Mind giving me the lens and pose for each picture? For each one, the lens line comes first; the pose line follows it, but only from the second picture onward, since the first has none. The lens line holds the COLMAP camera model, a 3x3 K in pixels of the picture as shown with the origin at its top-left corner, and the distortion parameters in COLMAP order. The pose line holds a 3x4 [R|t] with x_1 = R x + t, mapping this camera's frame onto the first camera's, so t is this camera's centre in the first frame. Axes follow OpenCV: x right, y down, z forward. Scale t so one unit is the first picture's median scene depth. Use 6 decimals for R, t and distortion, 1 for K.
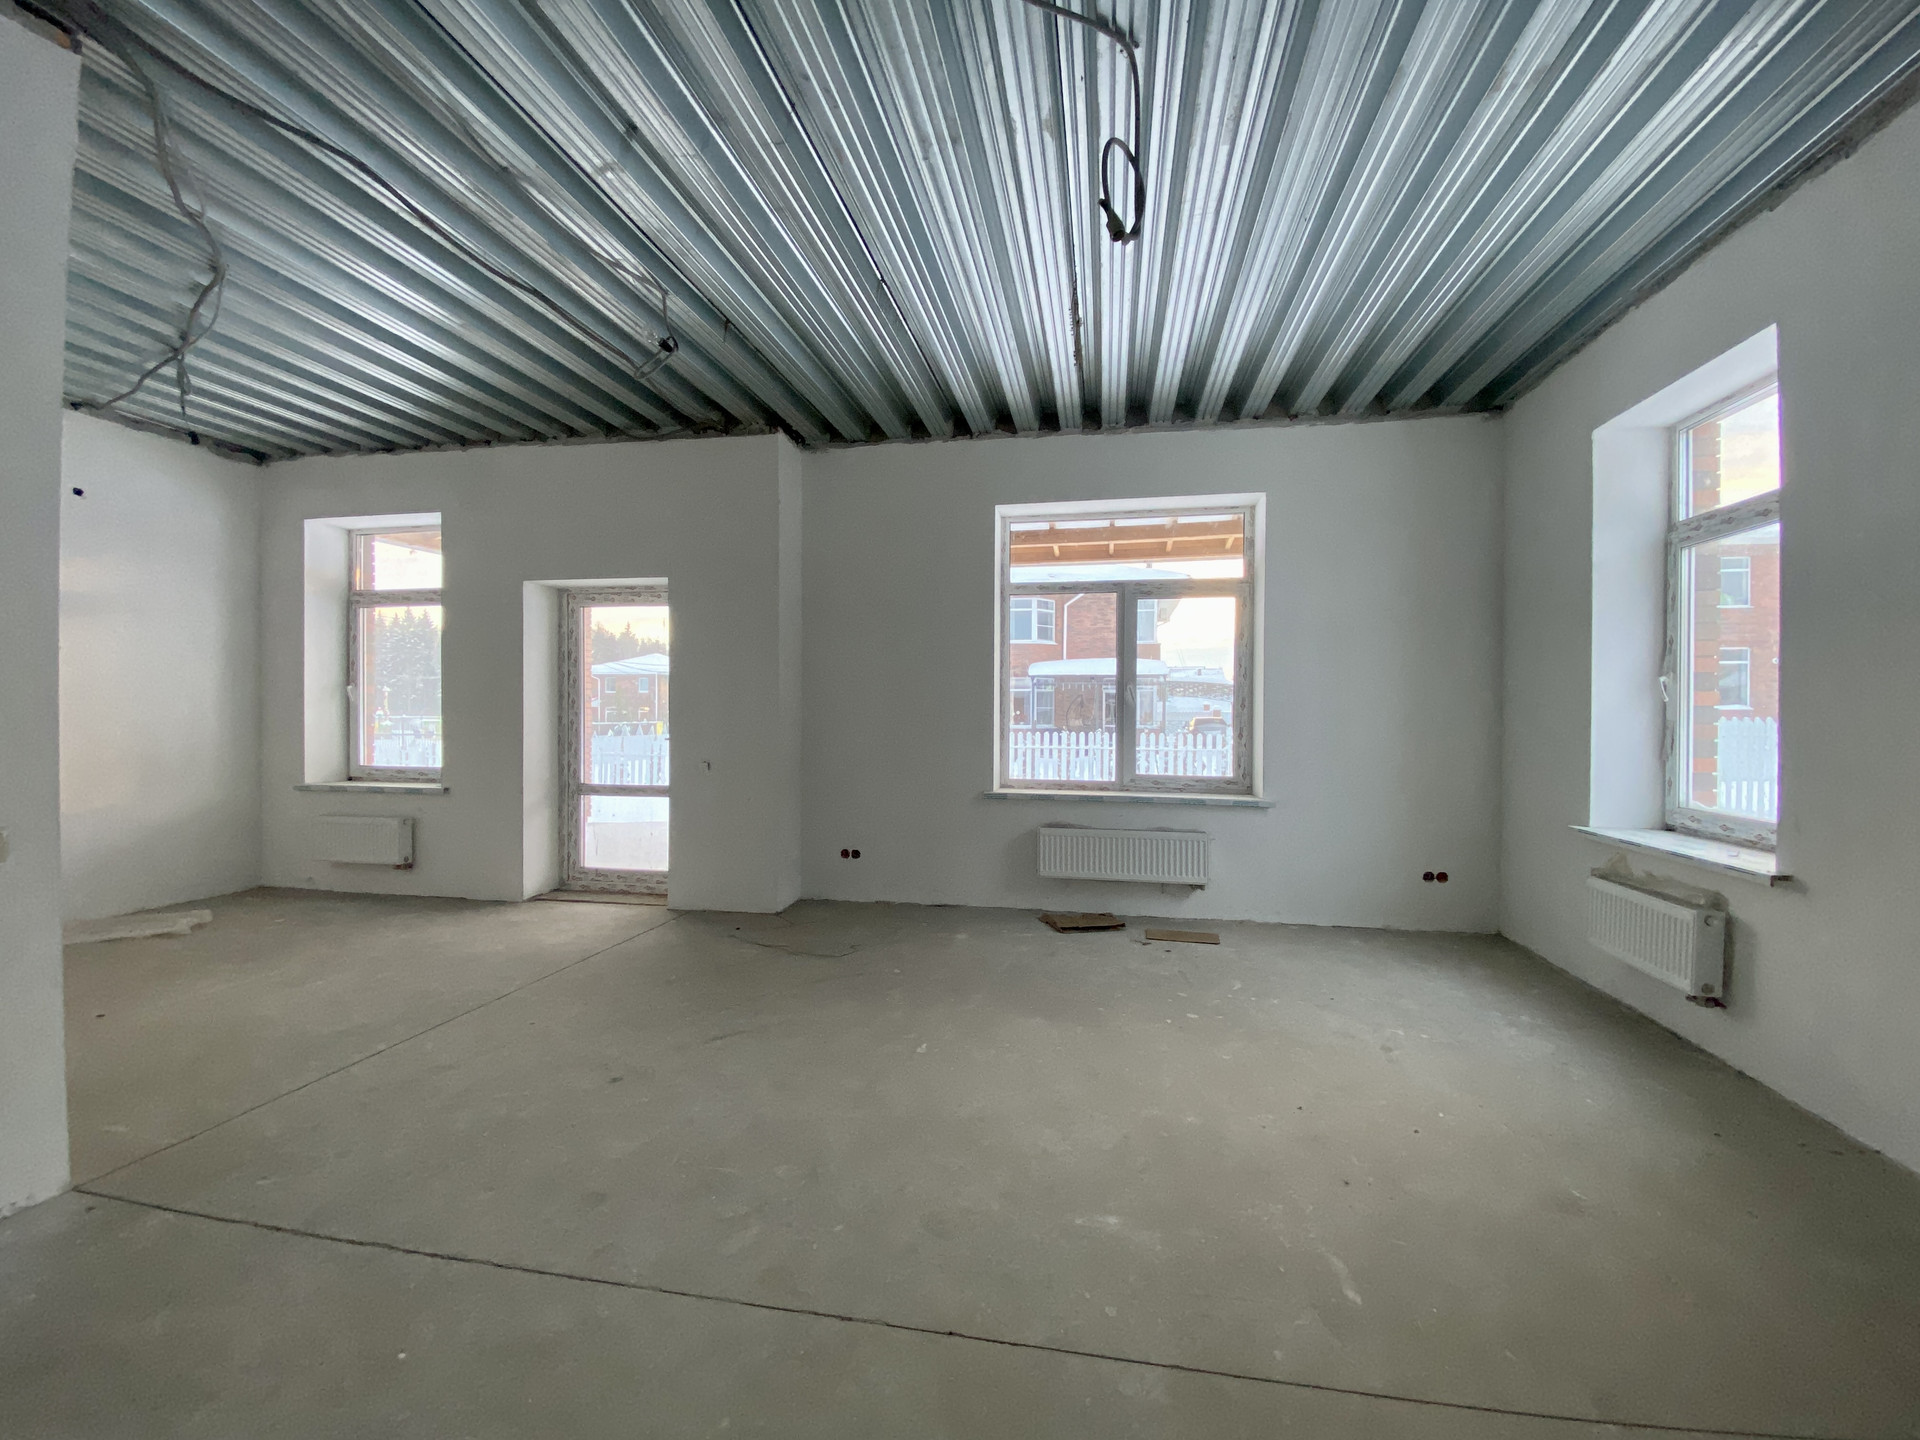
lens RADIAL K [[819.2, 0, 960.0], [0, 819.2, 720.0], [0, 0, 1]] dist [0.048524, -0.042665]
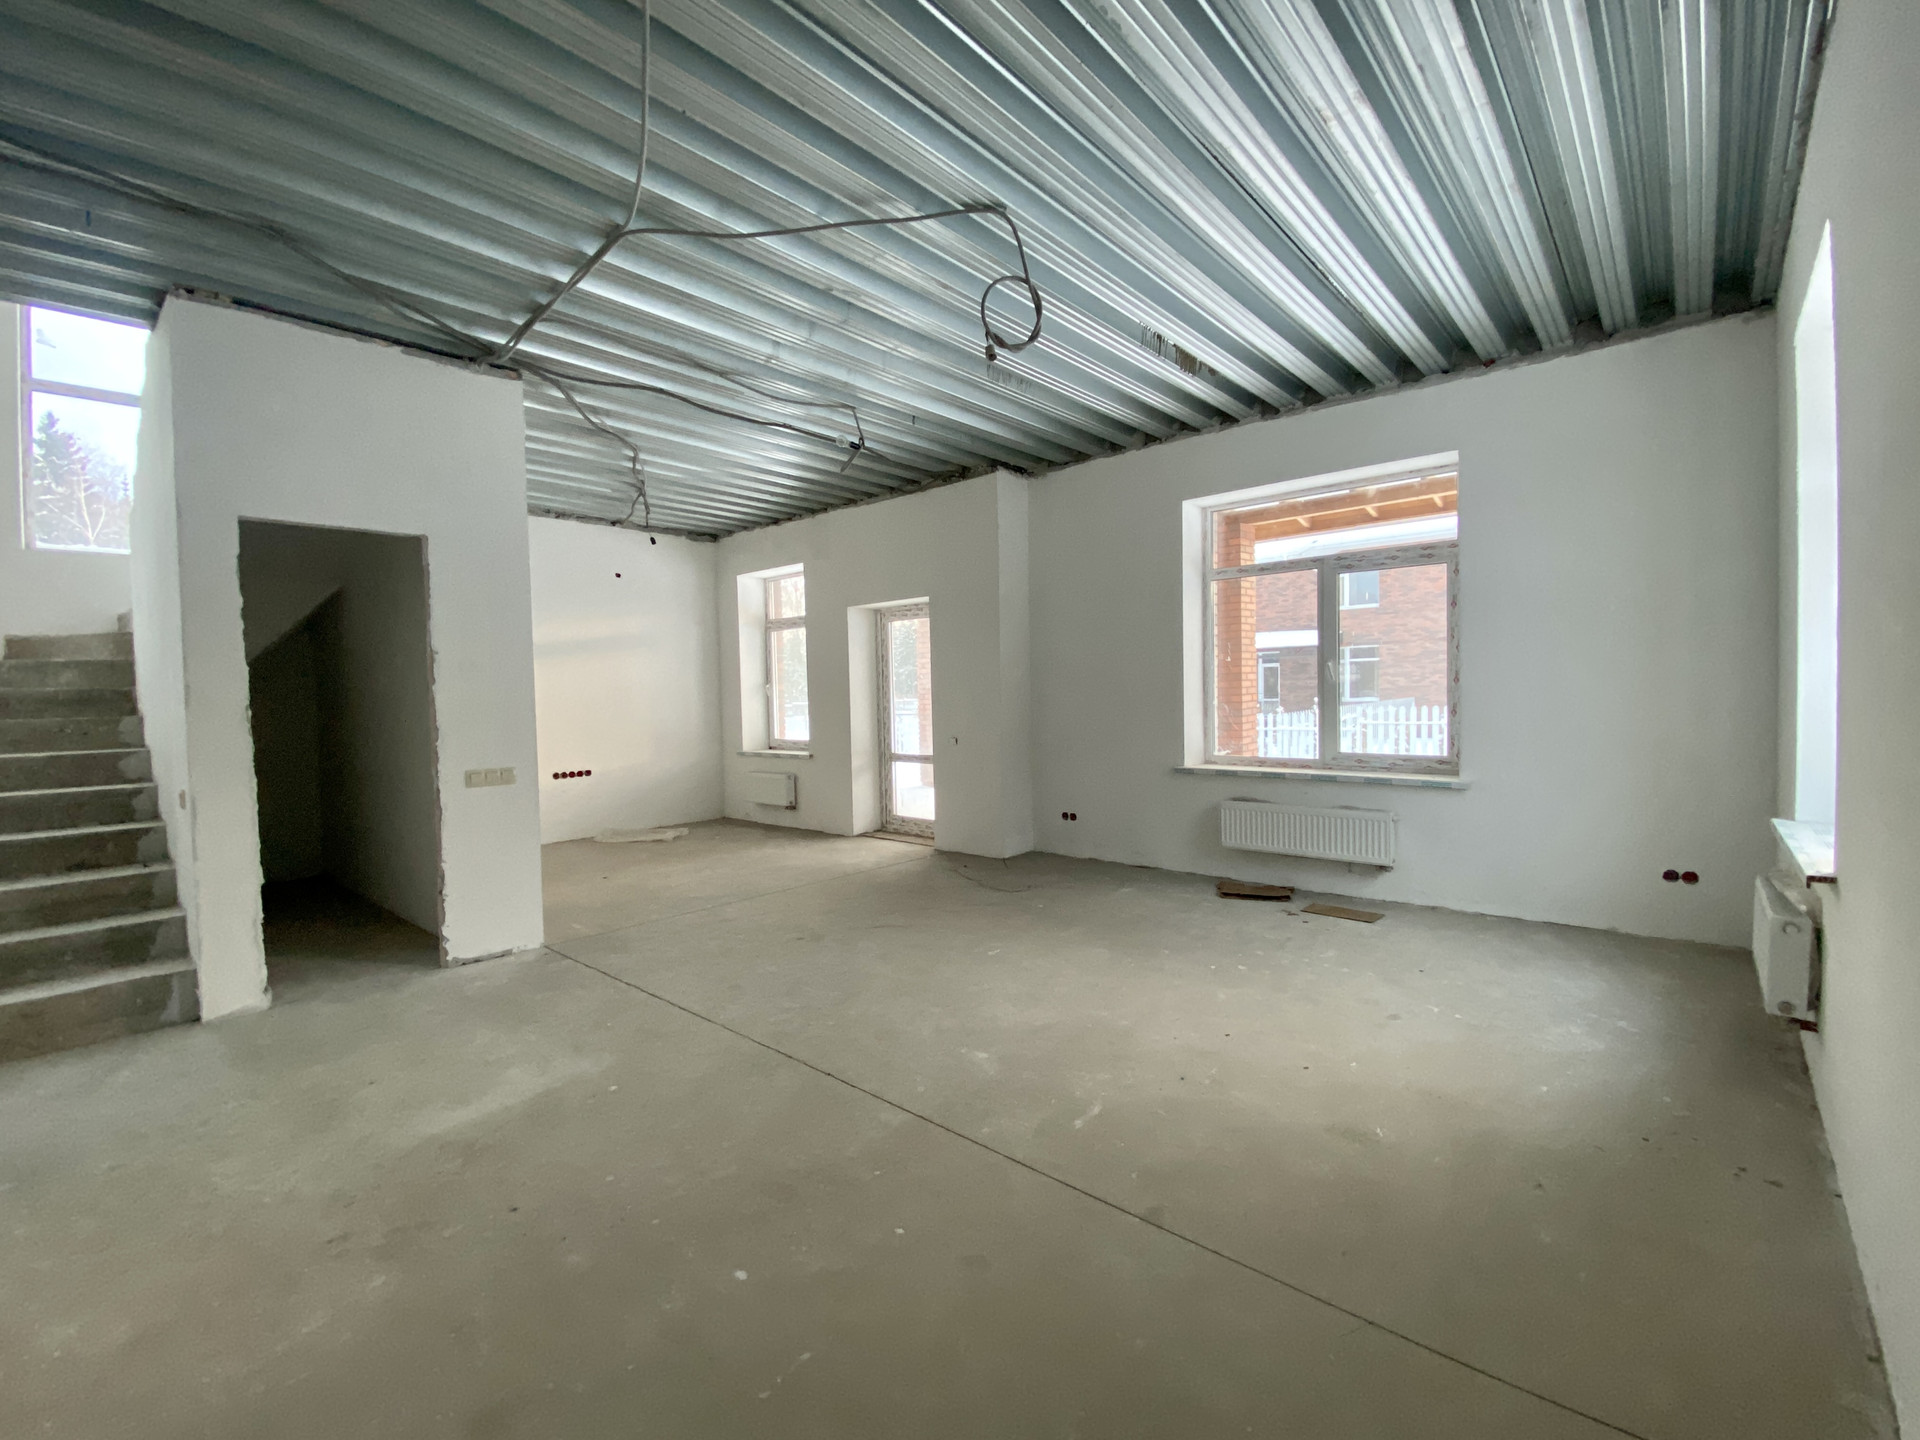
lens RADIAL K [[819.2, 0, 960.0], [0, 819.2, 720.0], [0, 0, 1]] dist [0.048524, -0.042665]
pose [[0.856934, -0.006765, -0.515381, 0.342124], [0.021224, 0.999529, 0.022169, -0.004394], [0.514988, -0.029935, 0.856674, -0.088258]]
